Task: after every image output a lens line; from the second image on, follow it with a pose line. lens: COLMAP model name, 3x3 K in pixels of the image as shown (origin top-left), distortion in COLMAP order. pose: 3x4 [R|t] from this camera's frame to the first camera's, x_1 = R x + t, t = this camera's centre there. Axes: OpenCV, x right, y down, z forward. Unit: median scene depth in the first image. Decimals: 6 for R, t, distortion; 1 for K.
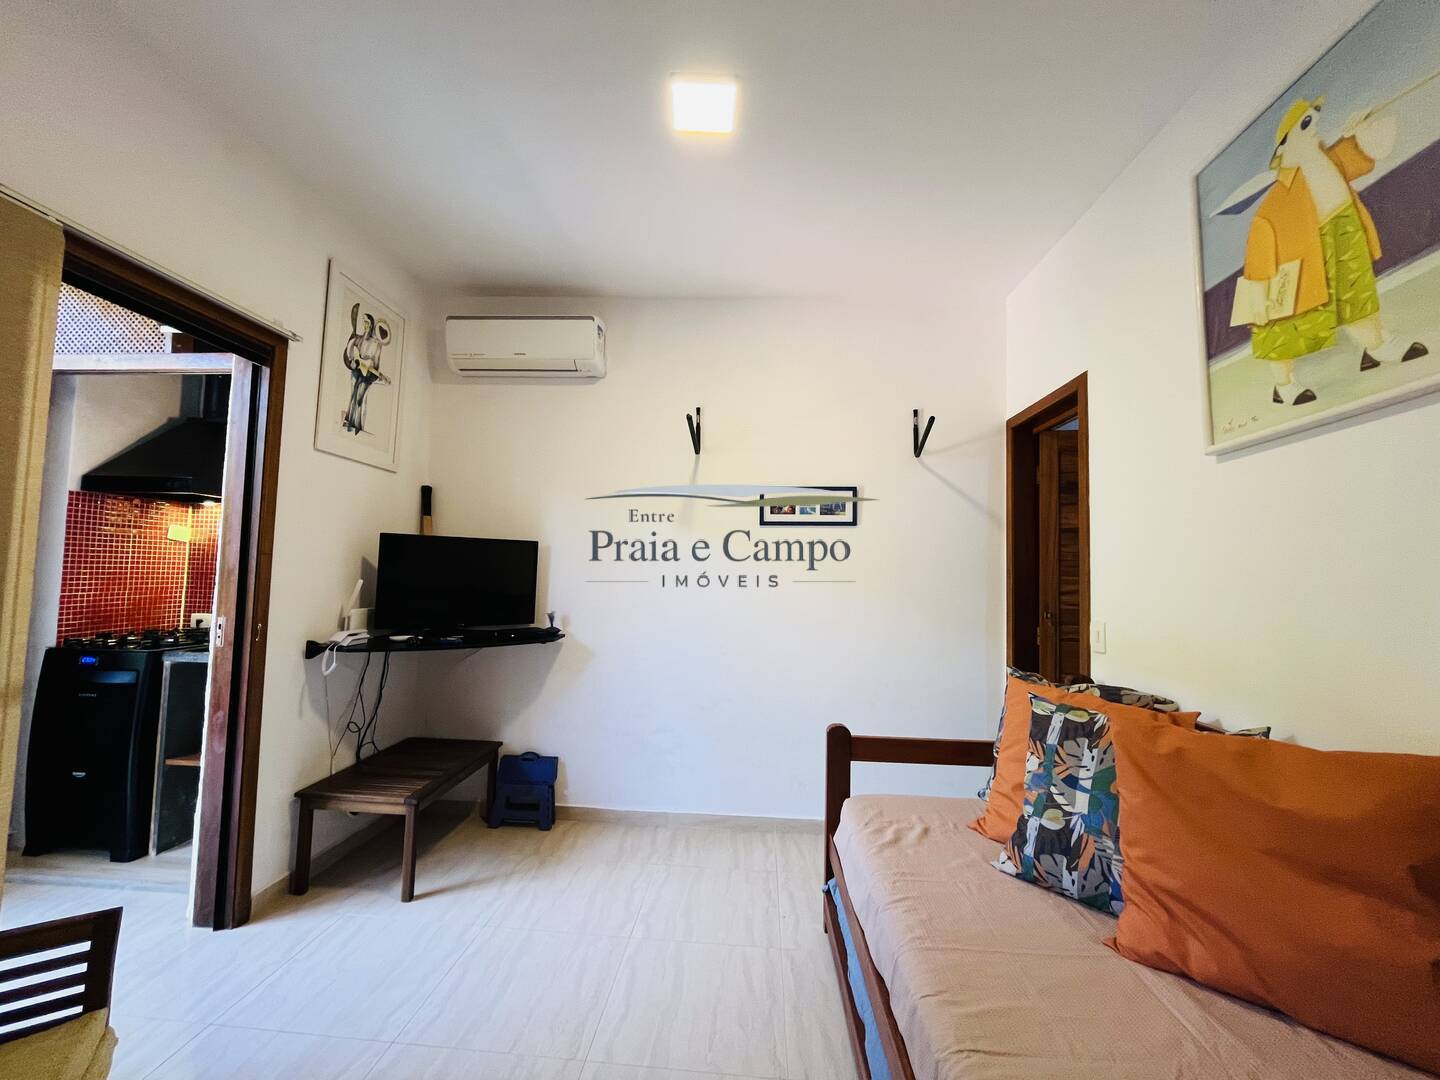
lens RADIAL K [[590.0, 0, 720.0], [0, 590.0, 540.0], [0, 0, 1]] dist [0.002366, 0.000562]
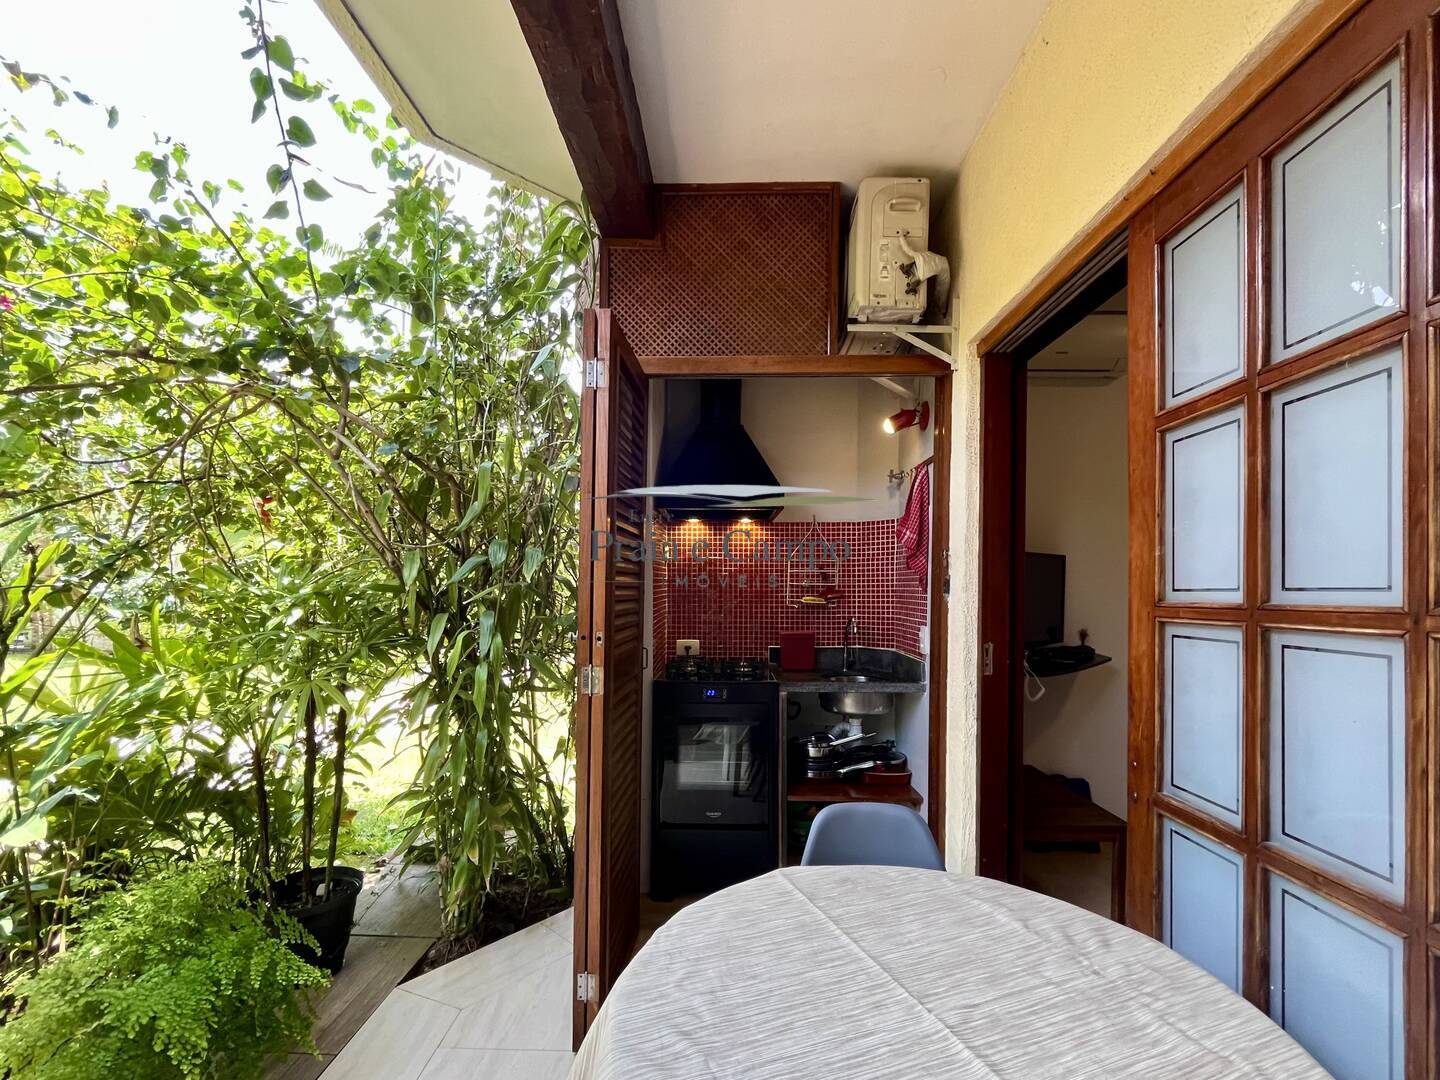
lens RADIAL K [[620.8, 0, 728.1], [0, 620.8, 575.4], [0, 0, 1]] dist [-0.001828, 0.000169]
pose [[0.998947, -0.019553, 0.041515, -0.874676], [0.017641, 0.998789, 0.045925, -0.019814], [-0.042363, -0.045144, 0.998082, 0.033772]]
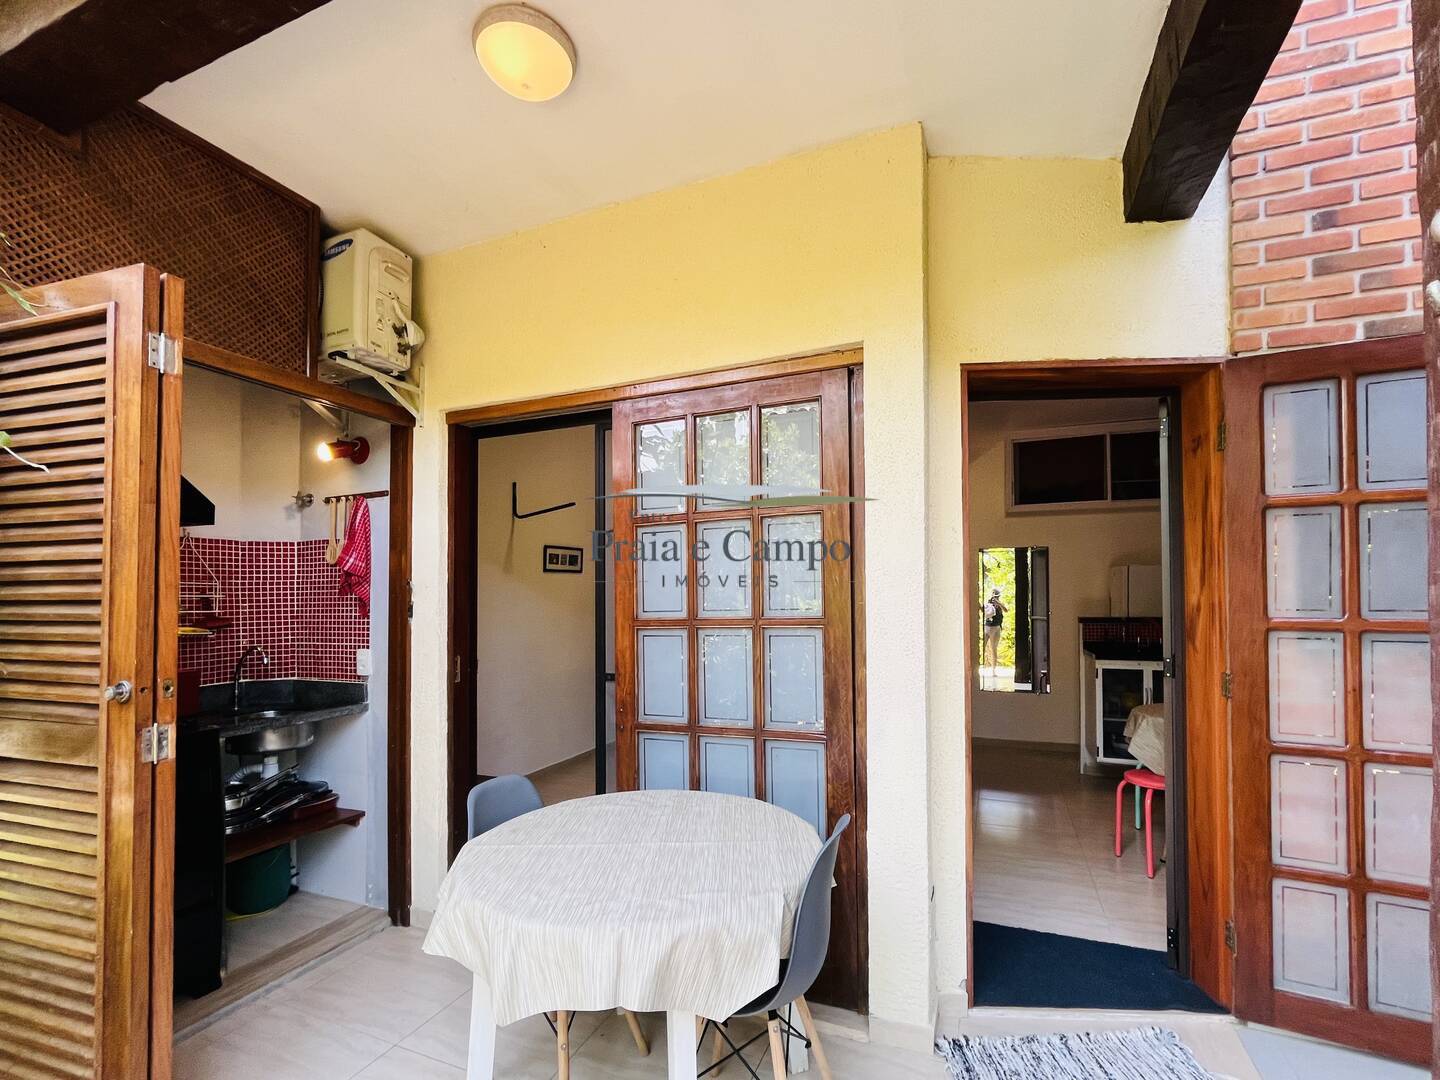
lens RADIAL K [[620.8, 0, 728.1], [0, 620.8, 575.4], [0, 0, 1]] dist [-0.001828, 0.000169]
pose [[0.333860, 0.012457, 0.942540, -1.238855], [-0.039846, 0.999205, 0.000908, -0.035486], [-0.941780, -0.037860, 0.334091, 0.070068]]
